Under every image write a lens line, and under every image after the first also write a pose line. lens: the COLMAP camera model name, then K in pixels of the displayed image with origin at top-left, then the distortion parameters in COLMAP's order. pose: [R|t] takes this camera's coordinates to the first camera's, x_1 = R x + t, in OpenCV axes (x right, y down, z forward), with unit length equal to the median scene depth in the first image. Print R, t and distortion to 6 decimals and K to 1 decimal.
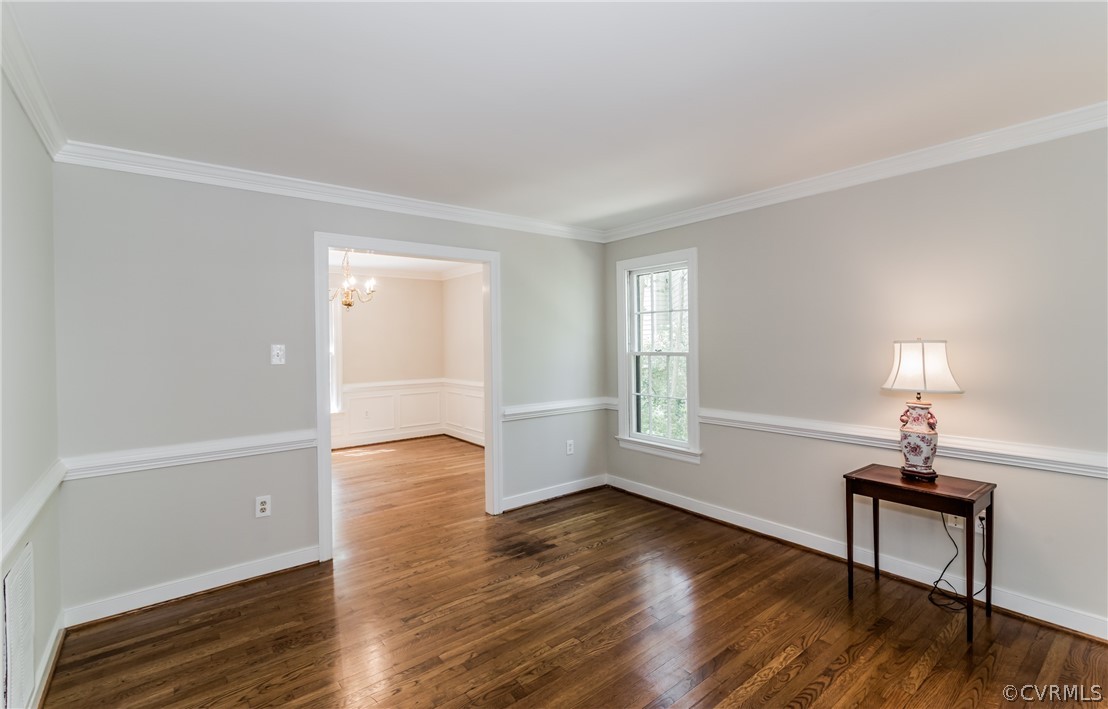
lens RADIAL K [[499.5, 0, 554.4], [0, 499.5, 338.7], [0, 0, 1]] dist [-0.000682, 0.000391]
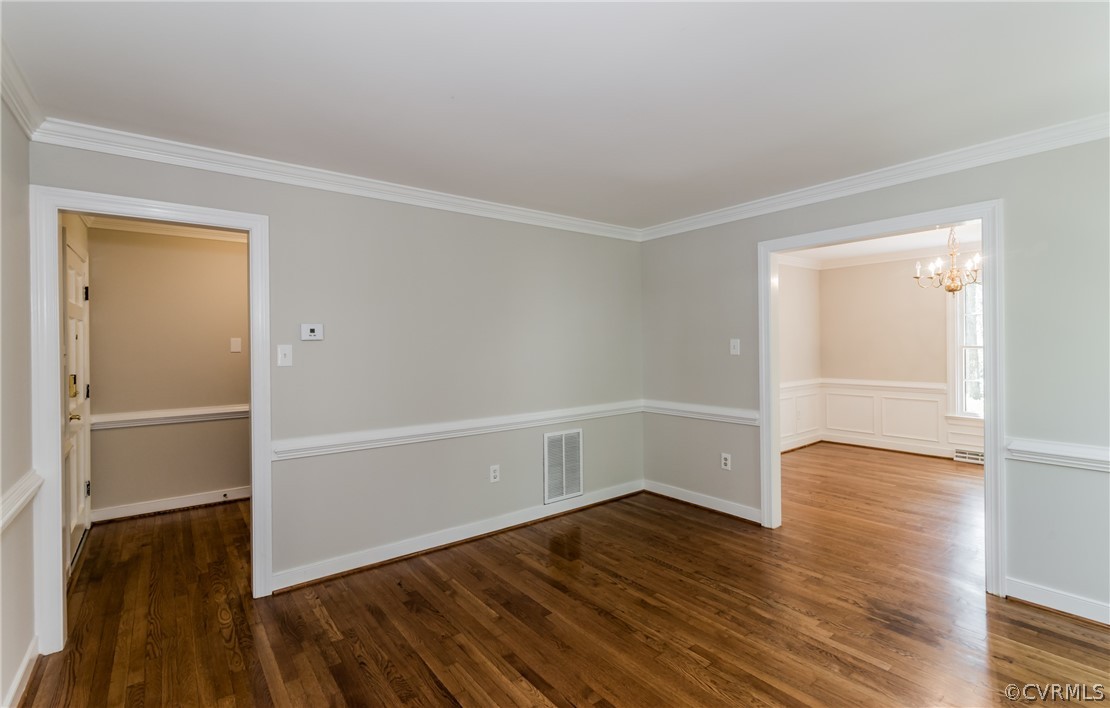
lens RADIAL K [[500.4, 0, 555.4], [0, 500.4, 338.2], [0, 0, 1]] dist [-0.000682, 0.000391]
pose [[0.001476, 0.013202, -0.999912, 0.734591], [0.020994, 0.999692, 0.013230, -0.018101], [0.999779, -0.021011, 0.001198, 0.550756]]
